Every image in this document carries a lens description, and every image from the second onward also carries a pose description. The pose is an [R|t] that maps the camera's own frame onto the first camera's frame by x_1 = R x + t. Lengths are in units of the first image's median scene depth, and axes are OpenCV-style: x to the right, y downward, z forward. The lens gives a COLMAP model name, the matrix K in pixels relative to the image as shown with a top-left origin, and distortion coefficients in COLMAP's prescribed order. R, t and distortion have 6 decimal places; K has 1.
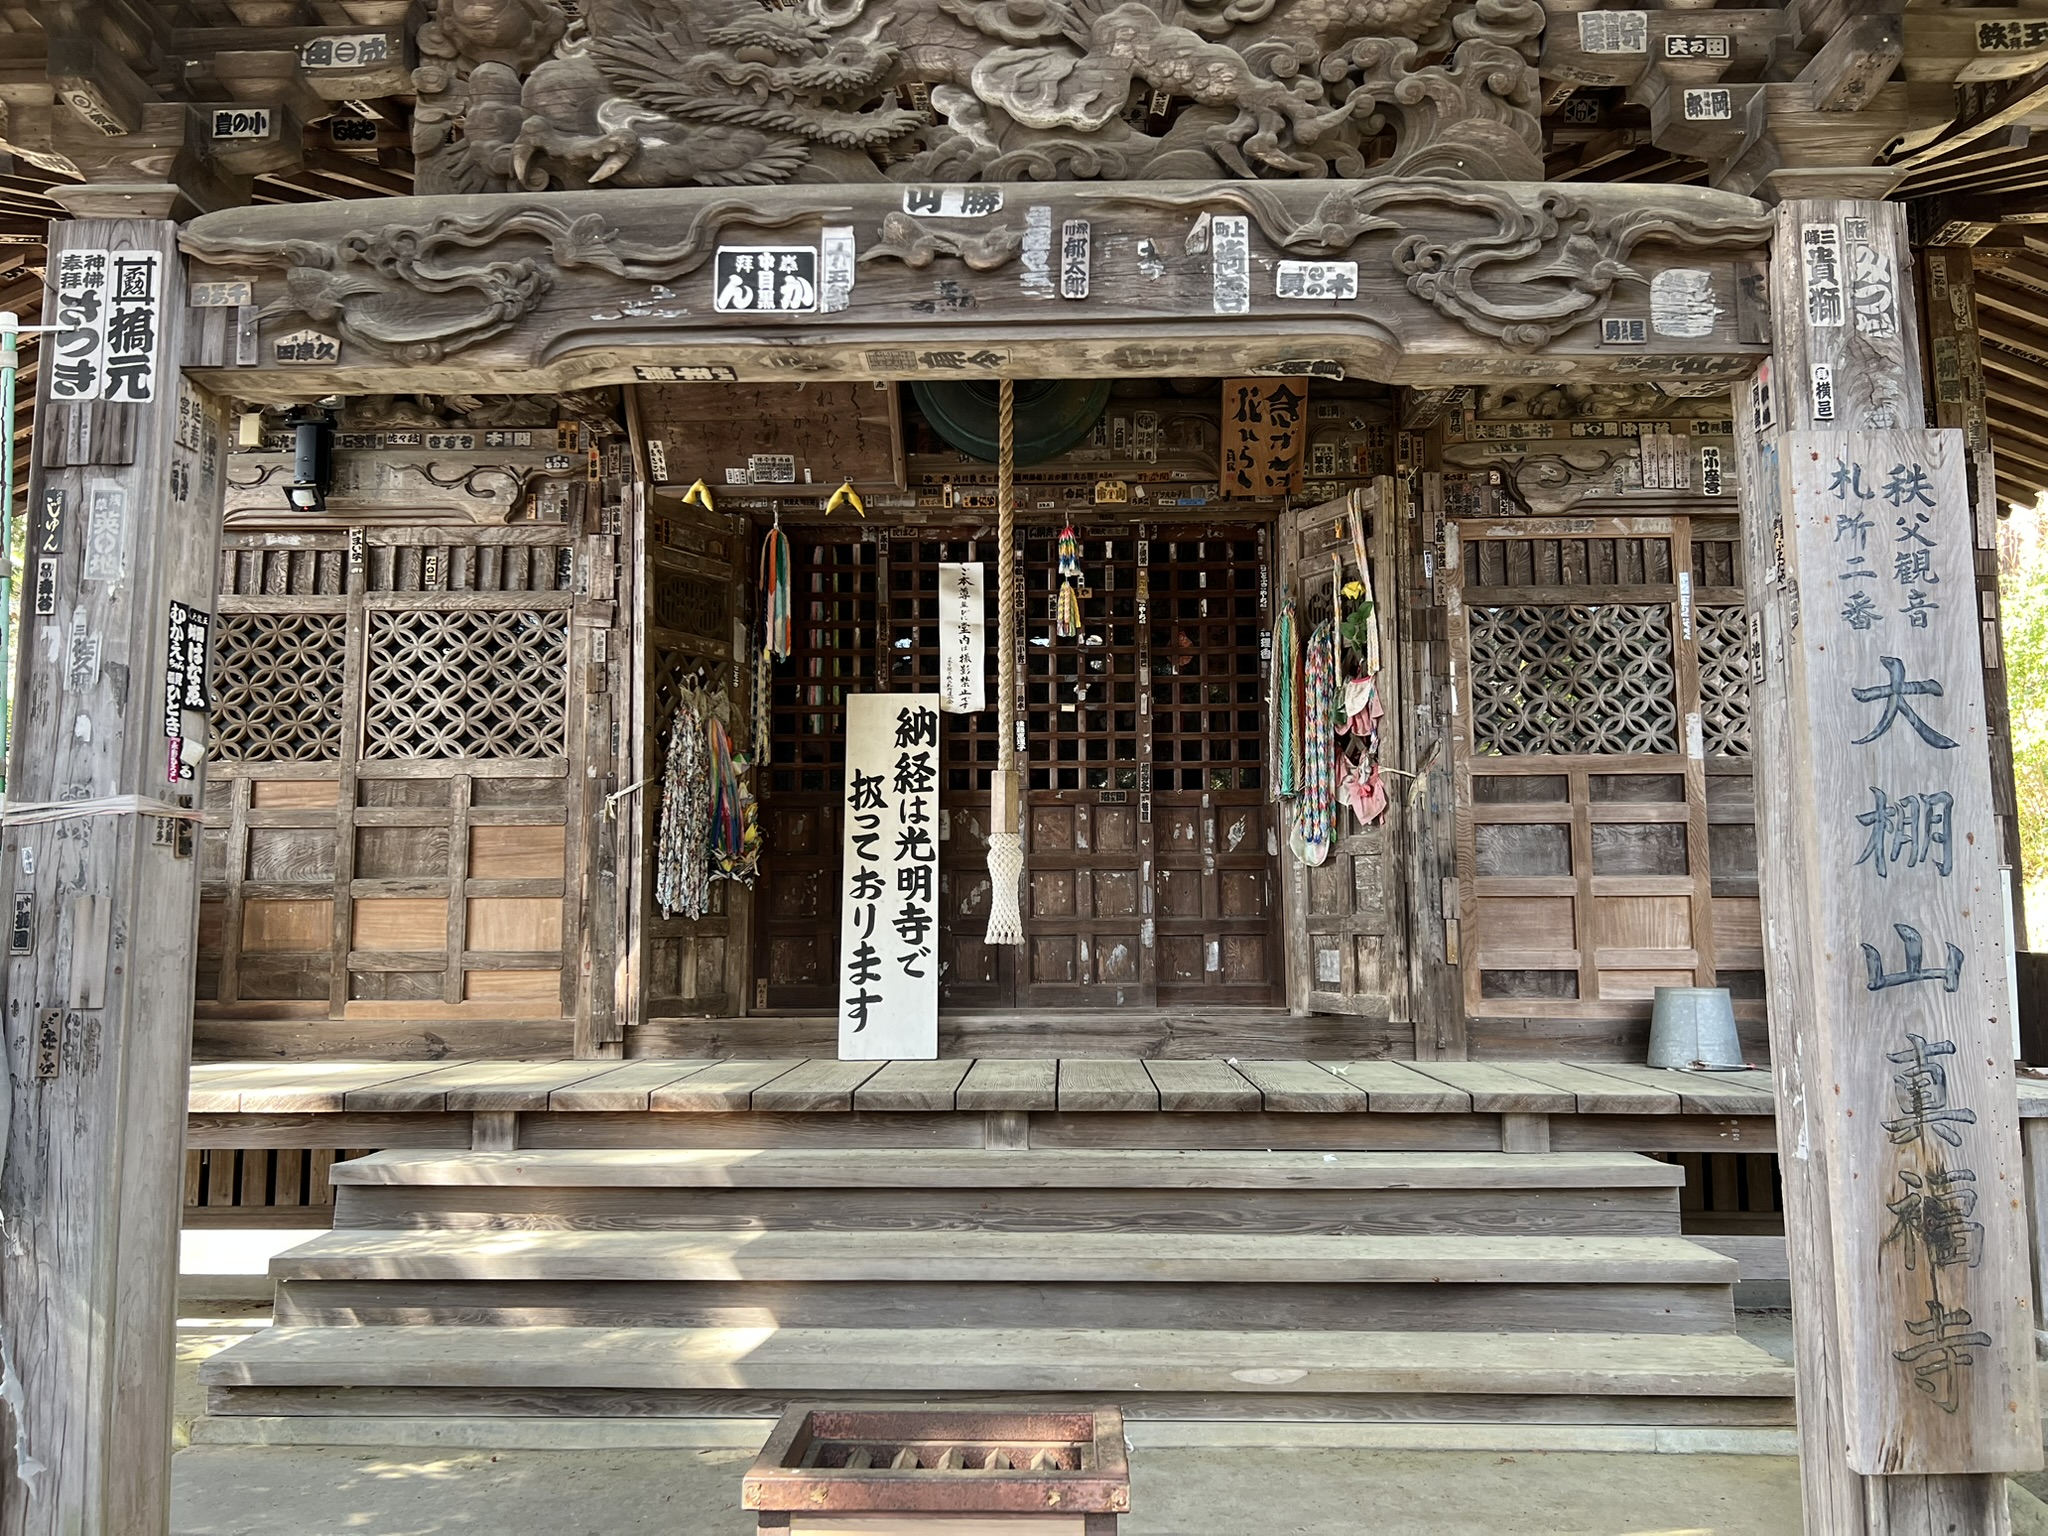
lens RADIAL K [[1536.1, 0, 1015.1], [0, 1536.1, 760.3], [0, 0, 1]] dist [0.055463, -0.064906]
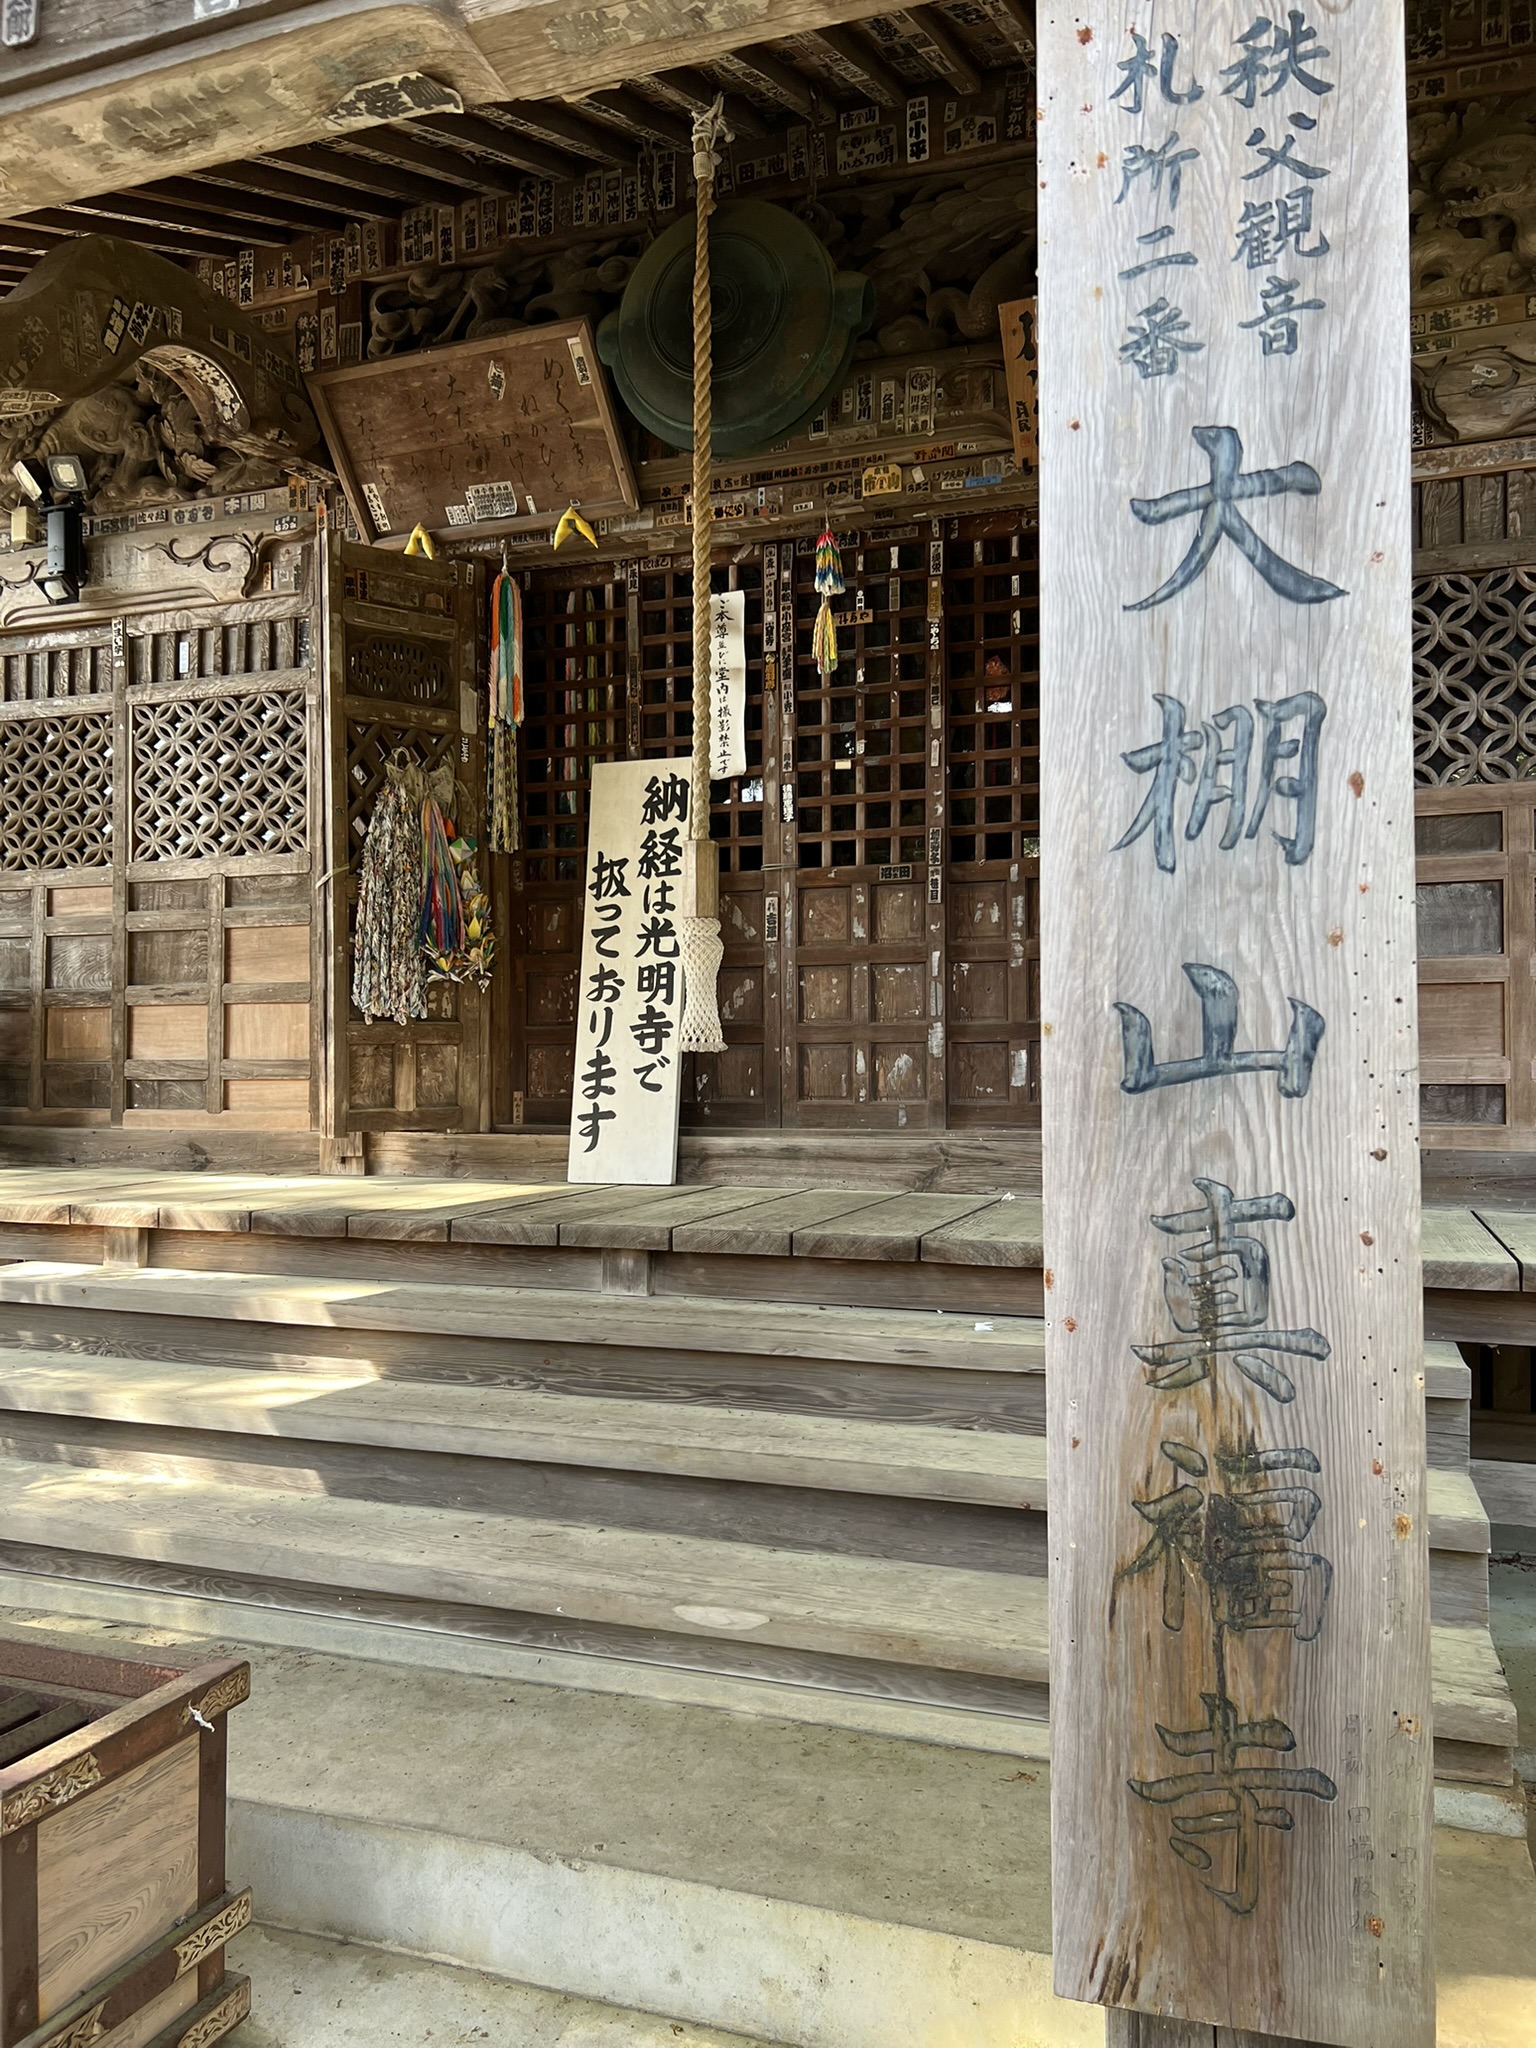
lens RADIAL K [[1536.1, 0, 753.9], [0, 1536.1, 1038.4], [0, 0, 1]] dist [0.055463, -0.064906]
pose [[0.945372, -0.004496, -0.325964, 0.325593], [0.036506, 0.995076, 0.092150, 0.042737], [0.323944, -0.099015, 0.940880, 0.261260]]
